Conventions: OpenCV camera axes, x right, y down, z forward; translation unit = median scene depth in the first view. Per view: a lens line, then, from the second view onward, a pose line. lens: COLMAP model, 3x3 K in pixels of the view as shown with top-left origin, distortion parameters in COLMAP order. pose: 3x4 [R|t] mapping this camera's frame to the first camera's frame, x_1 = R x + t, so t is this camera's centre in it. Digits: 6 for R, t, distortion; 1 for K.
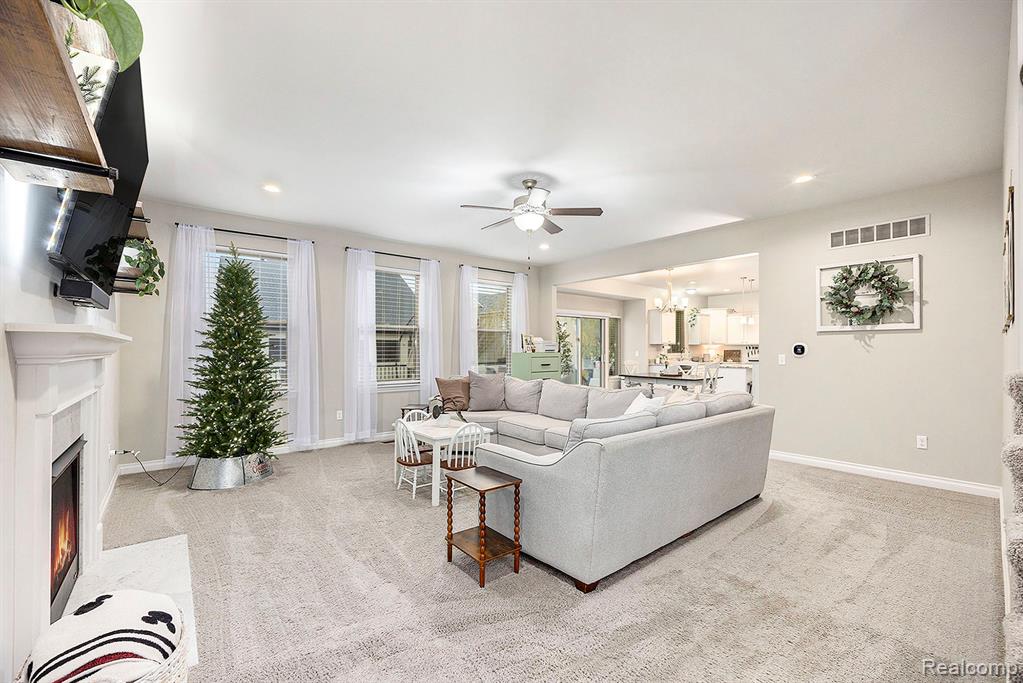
lens RADIAL K [[416.2, 0, 504.0], [0, 416.2, 359.3], [0, 0, 1]] dist [-0.023985, 0.002208]
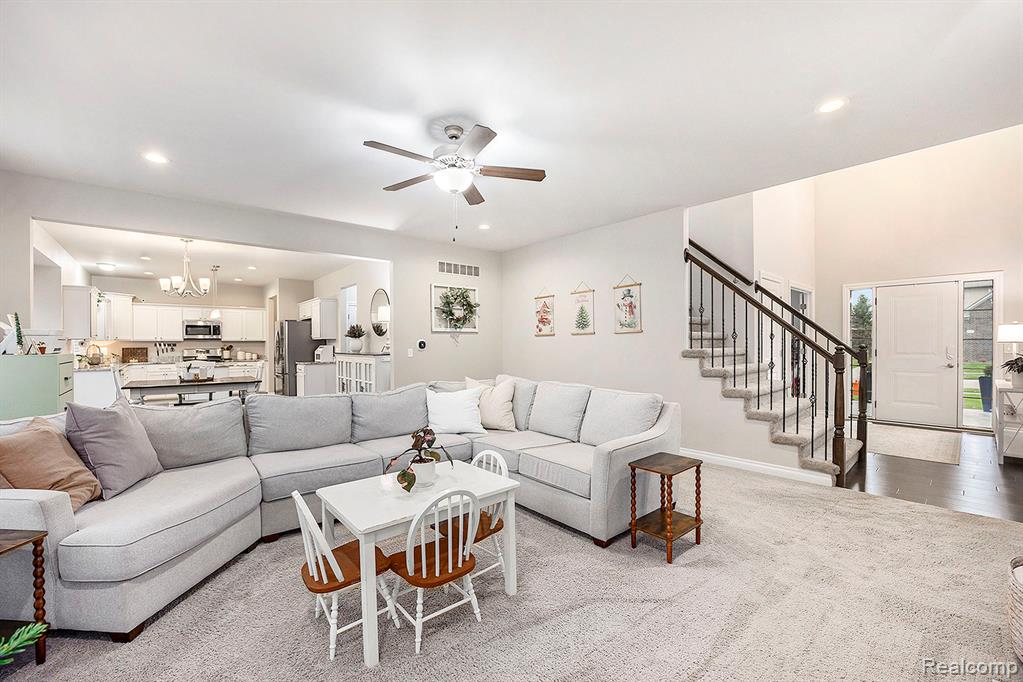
lens RADIAL K [[416.2, 0, 503.5], [0, 416.2, 344.8], [0, 0, 1]] dist [-0.023985, 0.002208]
pose [[0.002279, -0.001455, 0.999996, -0.262363], [0.031651, 0.999498, 0.001382, -0.007650], [-0.999496, 0.031648, 0.002324, 0.330211]]
